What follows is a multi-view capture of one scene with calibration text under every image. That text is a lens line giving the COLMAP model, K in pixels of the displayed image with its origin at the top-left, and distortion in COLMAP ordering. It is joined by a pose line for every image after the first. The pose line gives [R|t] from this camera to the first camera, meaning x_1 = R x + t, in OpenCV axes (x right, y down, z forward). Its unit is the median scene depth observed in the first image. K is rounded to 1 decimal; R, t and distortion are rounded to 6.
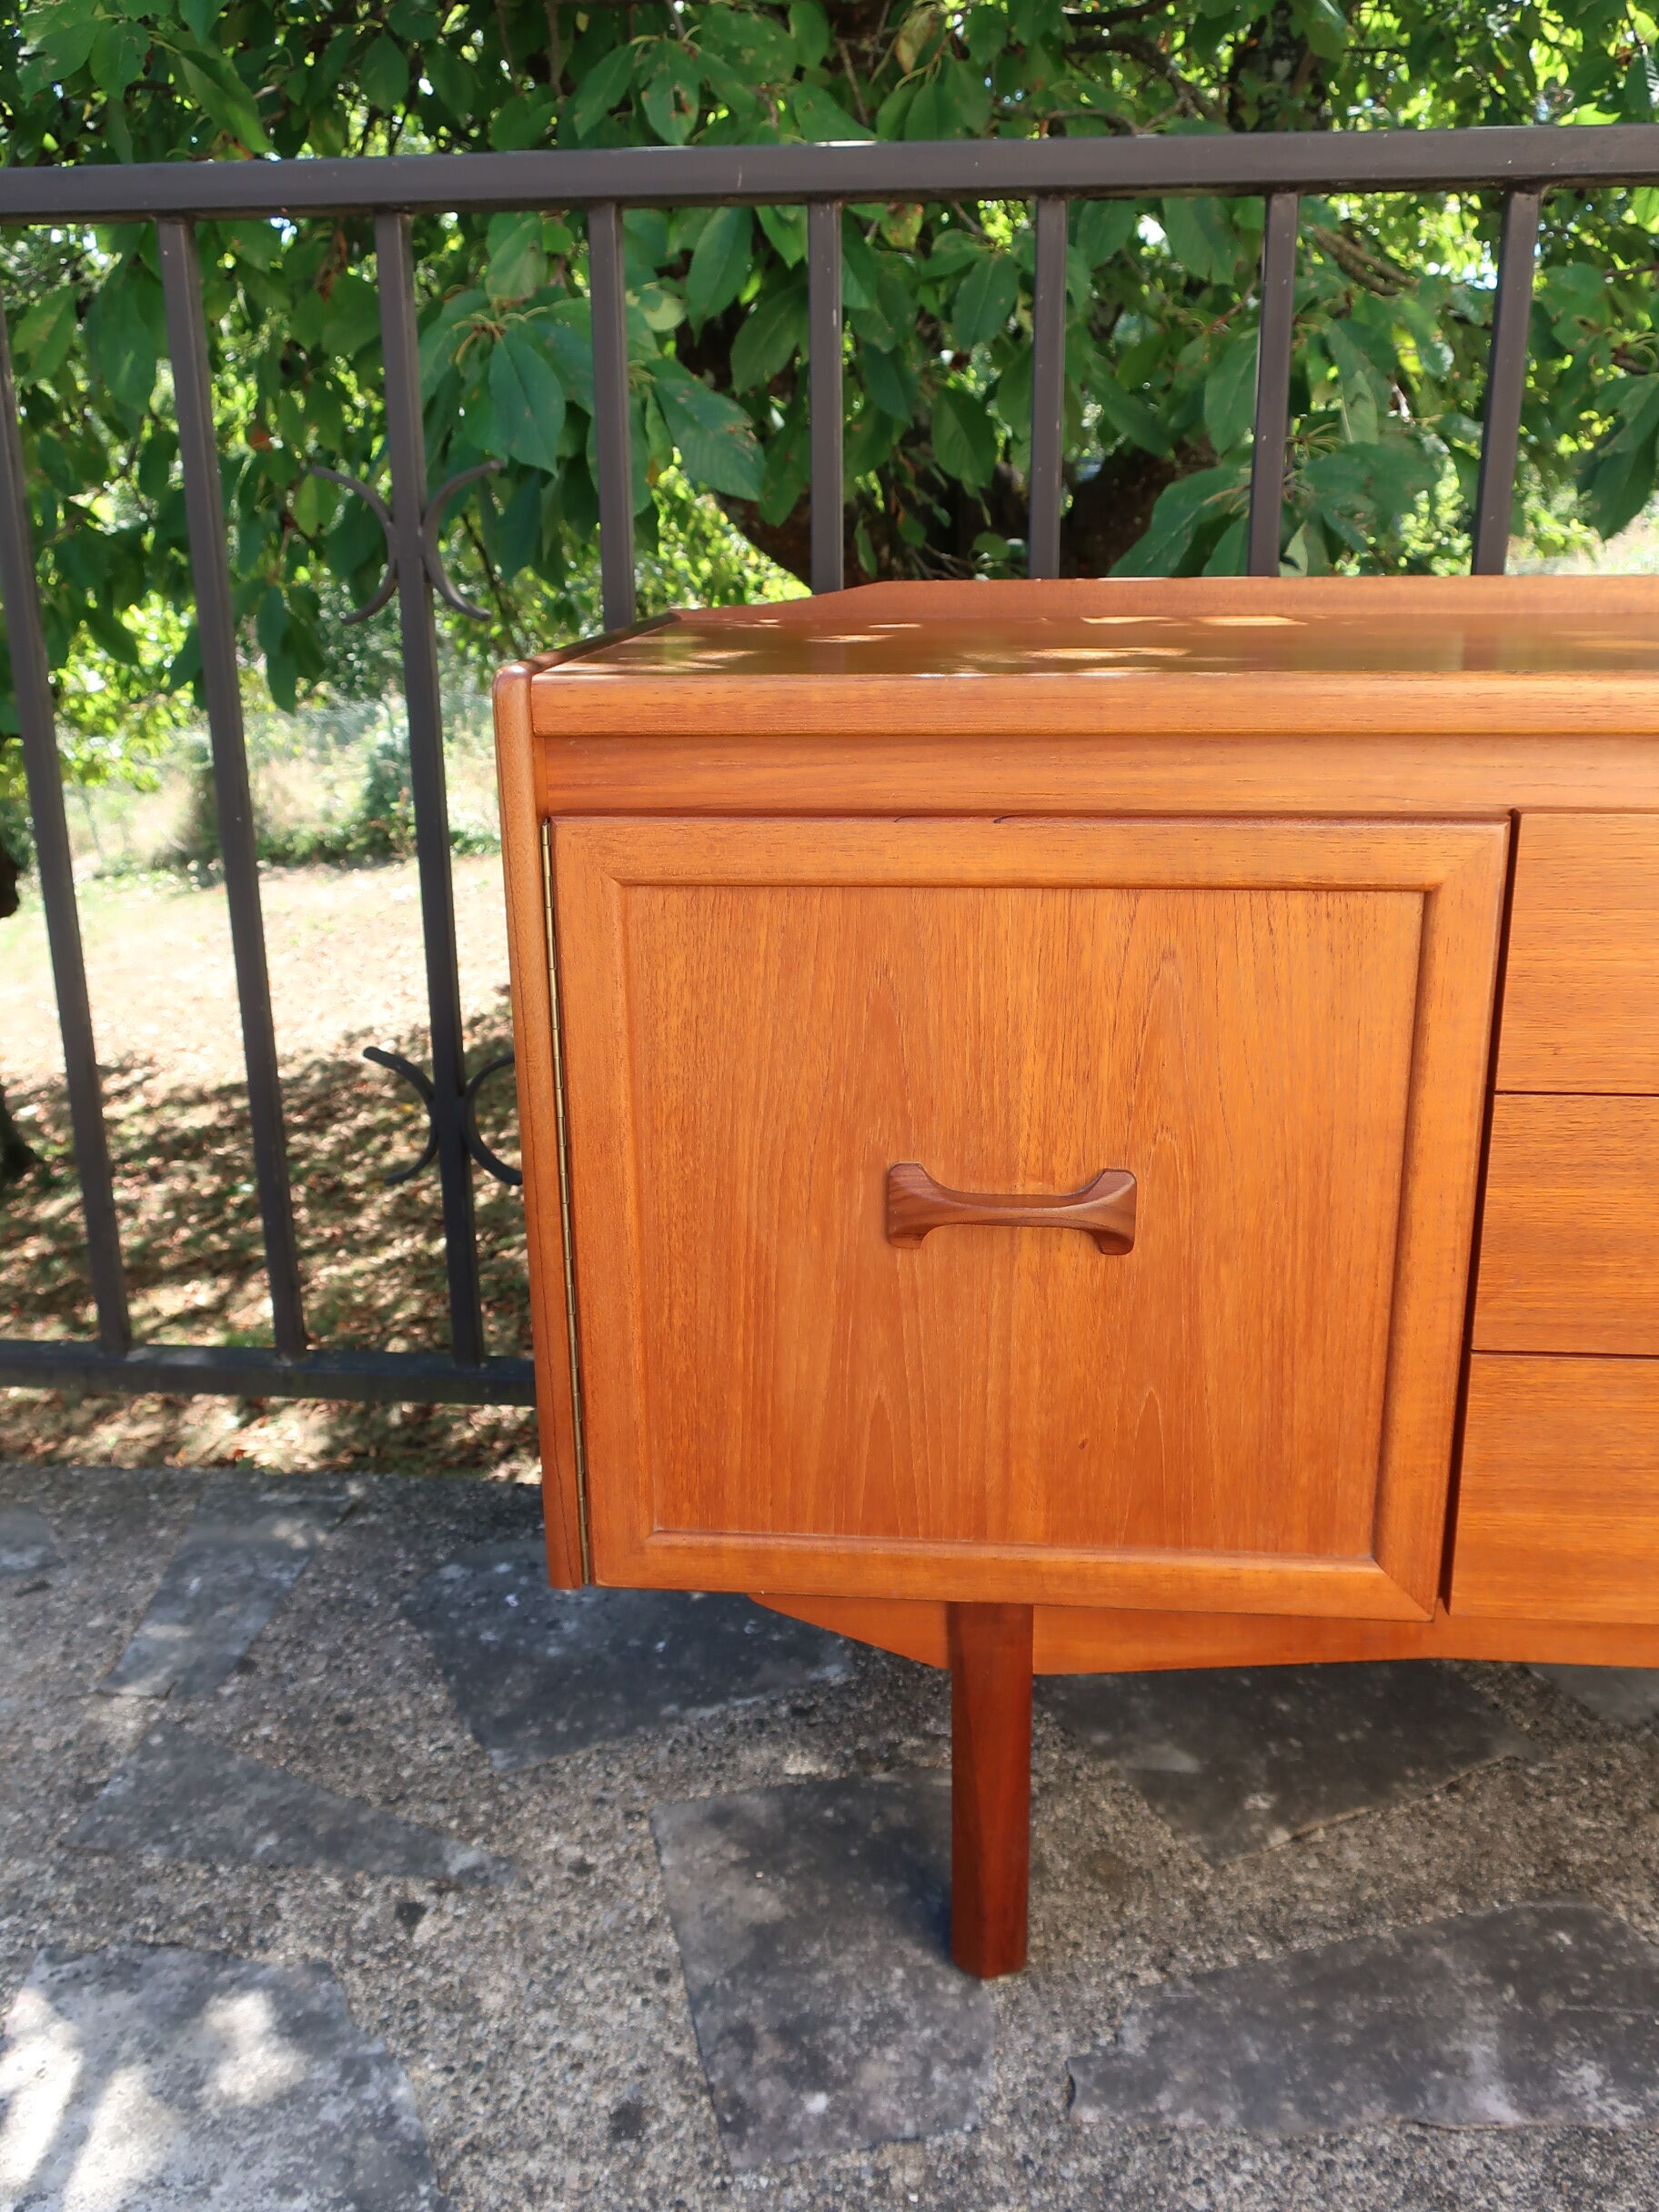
lens RADIAL K [[1951.9, 0, 828.9], [0, 1951.9, 1107.9], [0, 0, 1]] dist [0.009528, -0.007701]
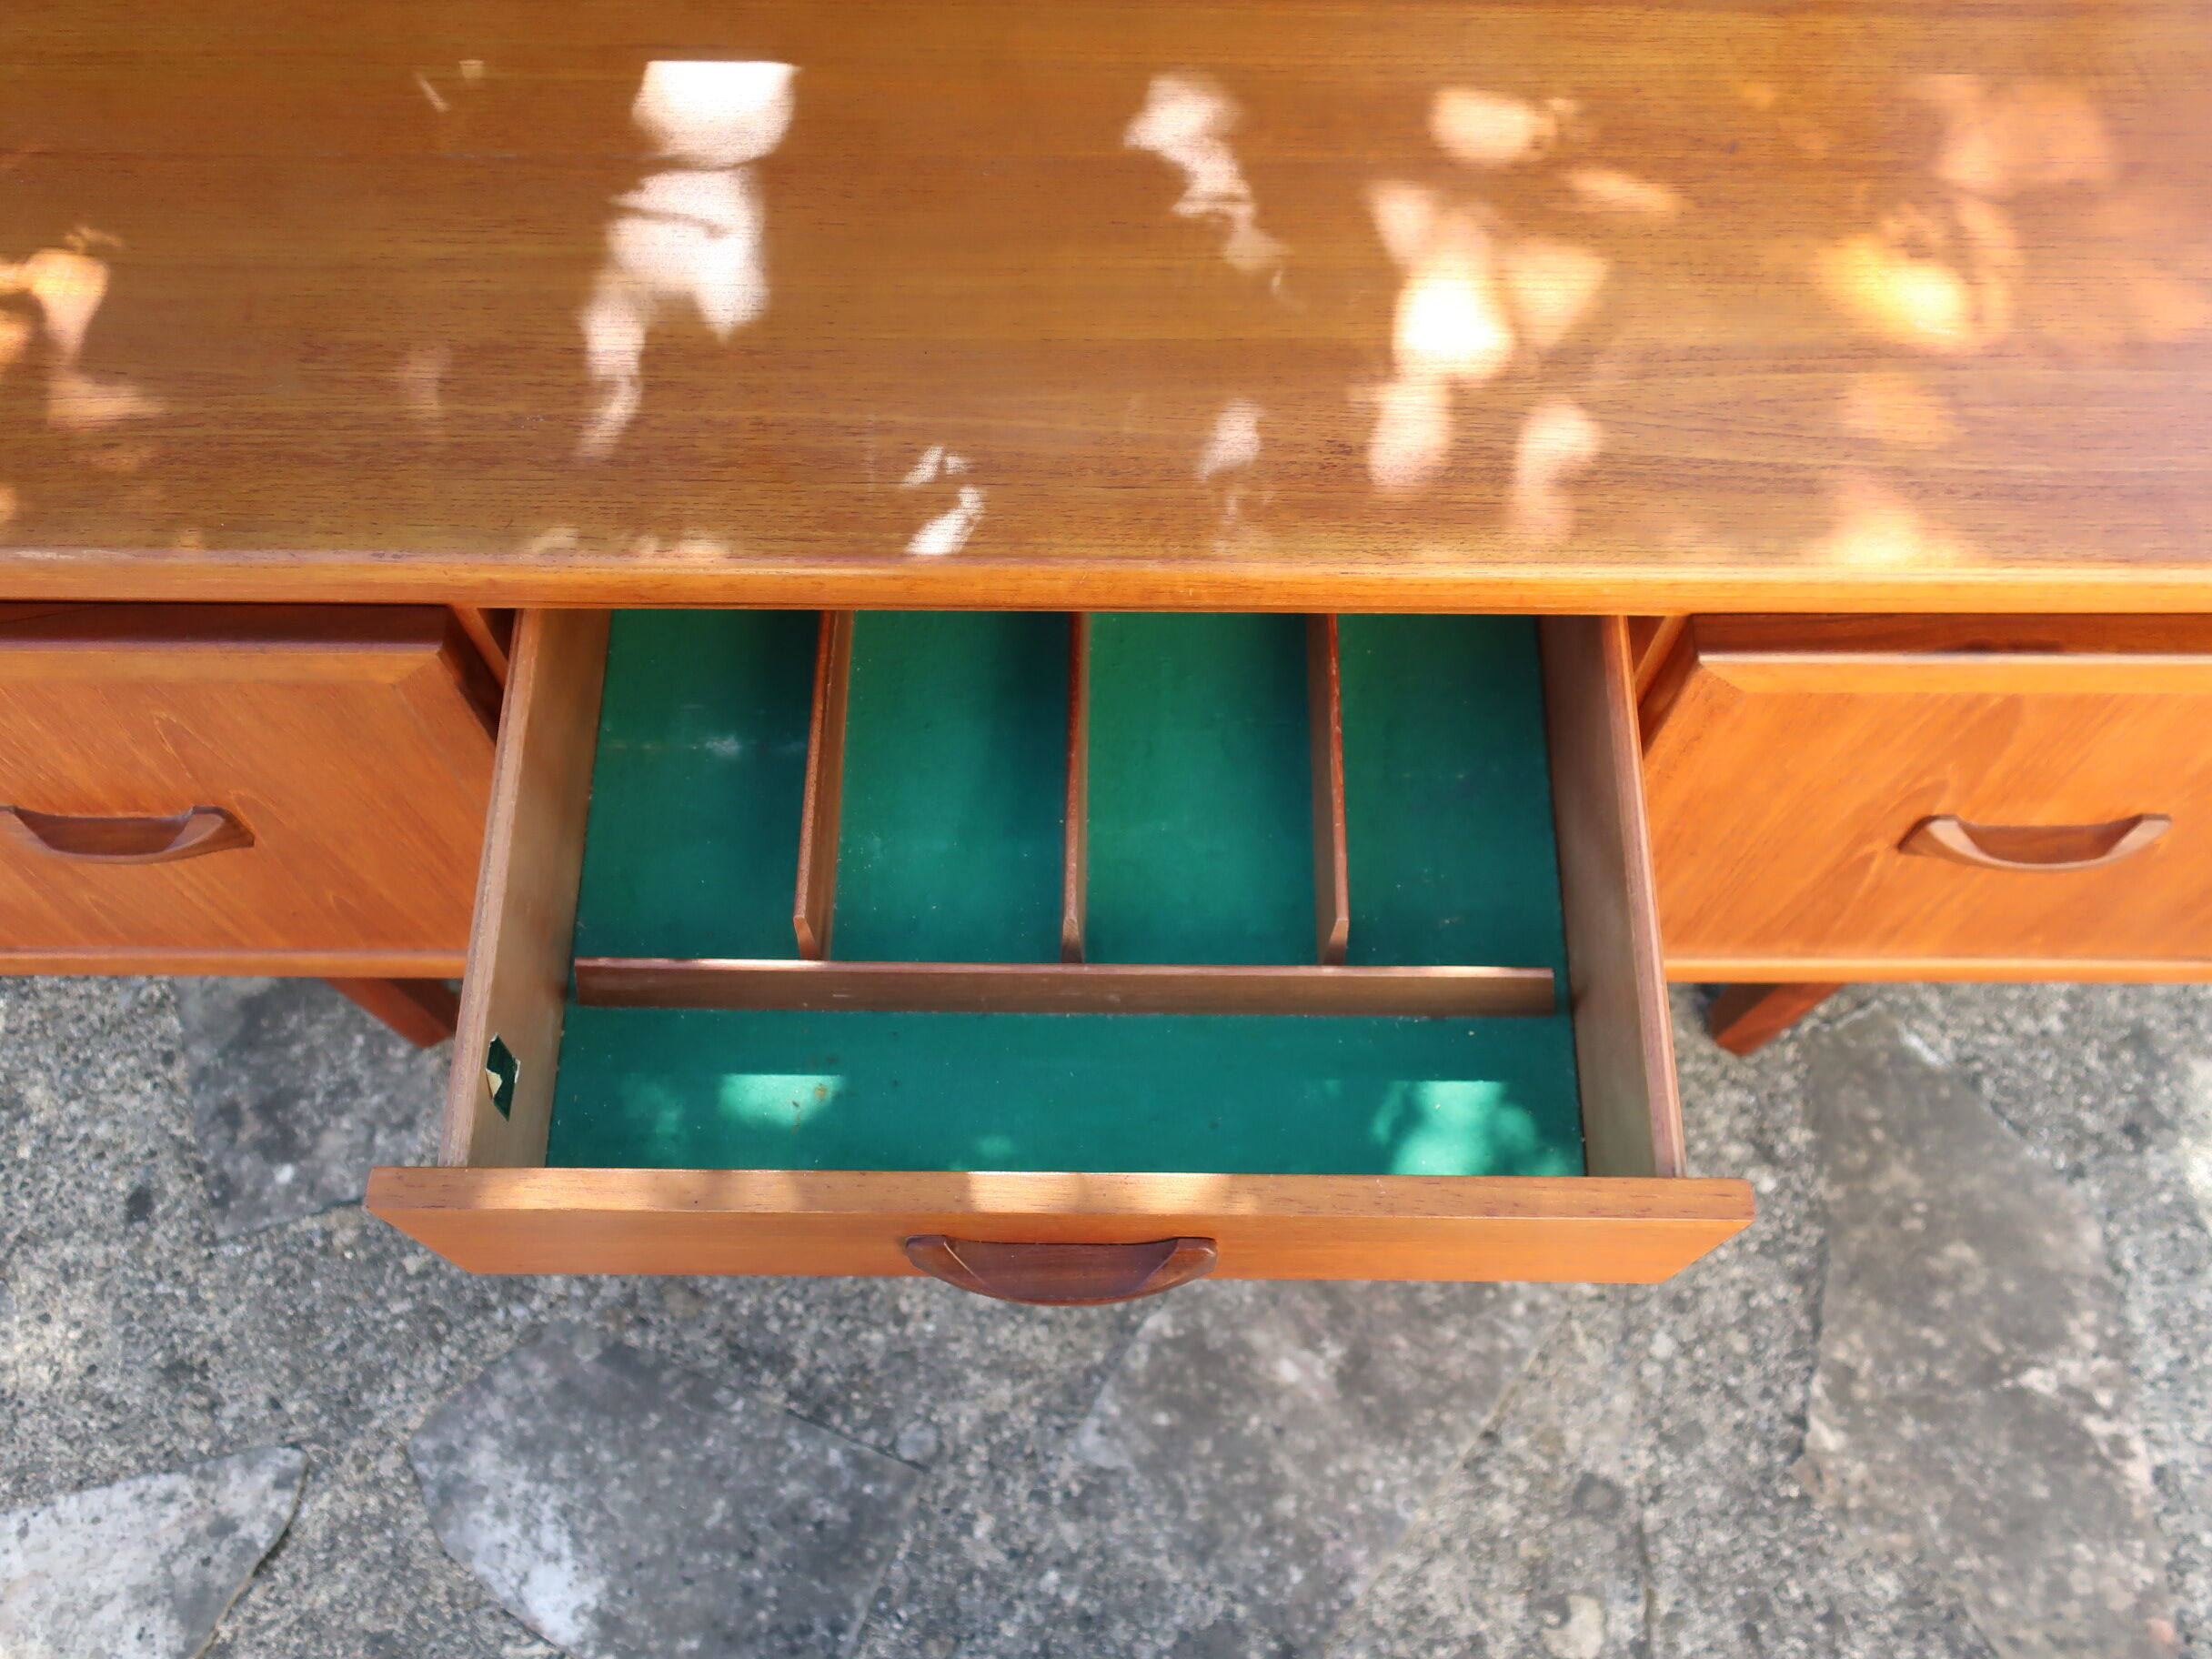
lens RADIAL K [[1951.9, 0, 1079.9], [0, 1951.9, 817.6], [0, 0, 1]] dist [0.009528, -0.007701]
pose [[0.995887, -0.077997, 0.046111, 0.441247], [0.016653, 0.657797, 0.753012, -0.579929], [-0.089065, -0.749146, 0.656390, 0.232474]]
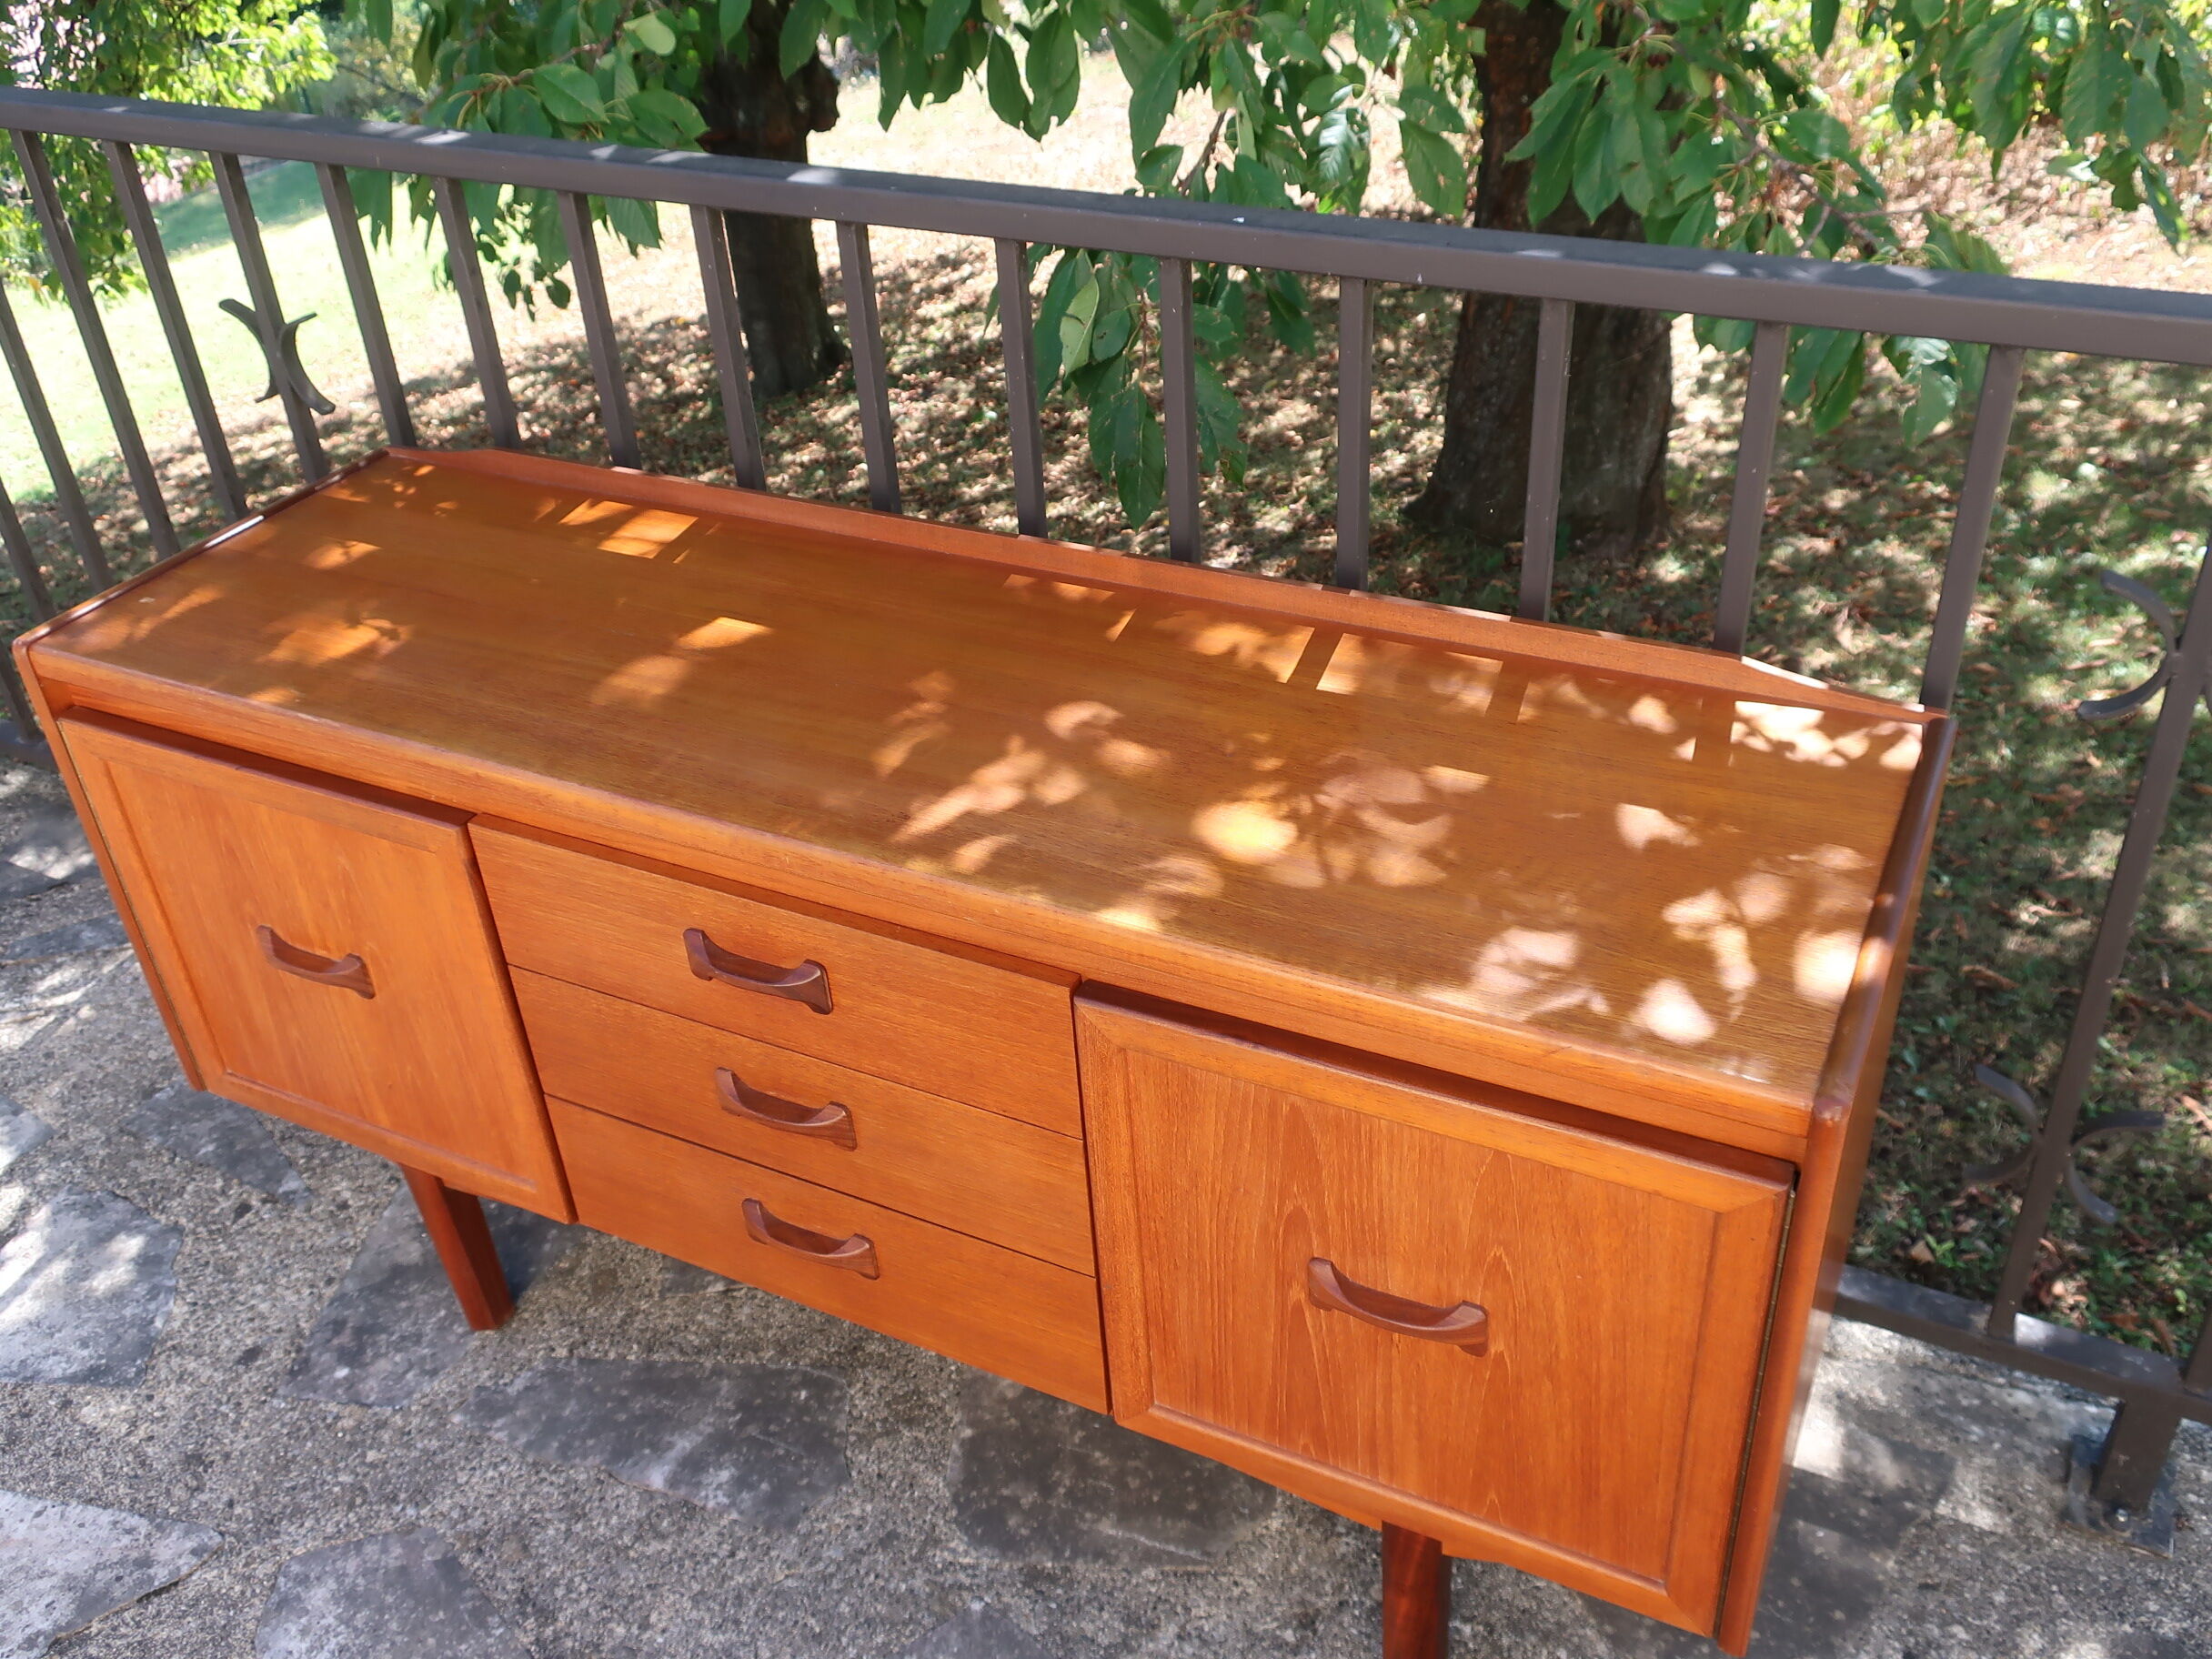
lens RADIAL K [[1951.9, 0, 1081.7], [0, 1951.9, 831.7], [0, 0, 1]] dist [0.009528, -0.007701]
pose [[0.930327, 0.168783, -0.325582, 1.022137], [-0.066011, 0.950365, 0.304053, -0.506603], [0.360741, -0.261377, 0.895292, -0.219628]]
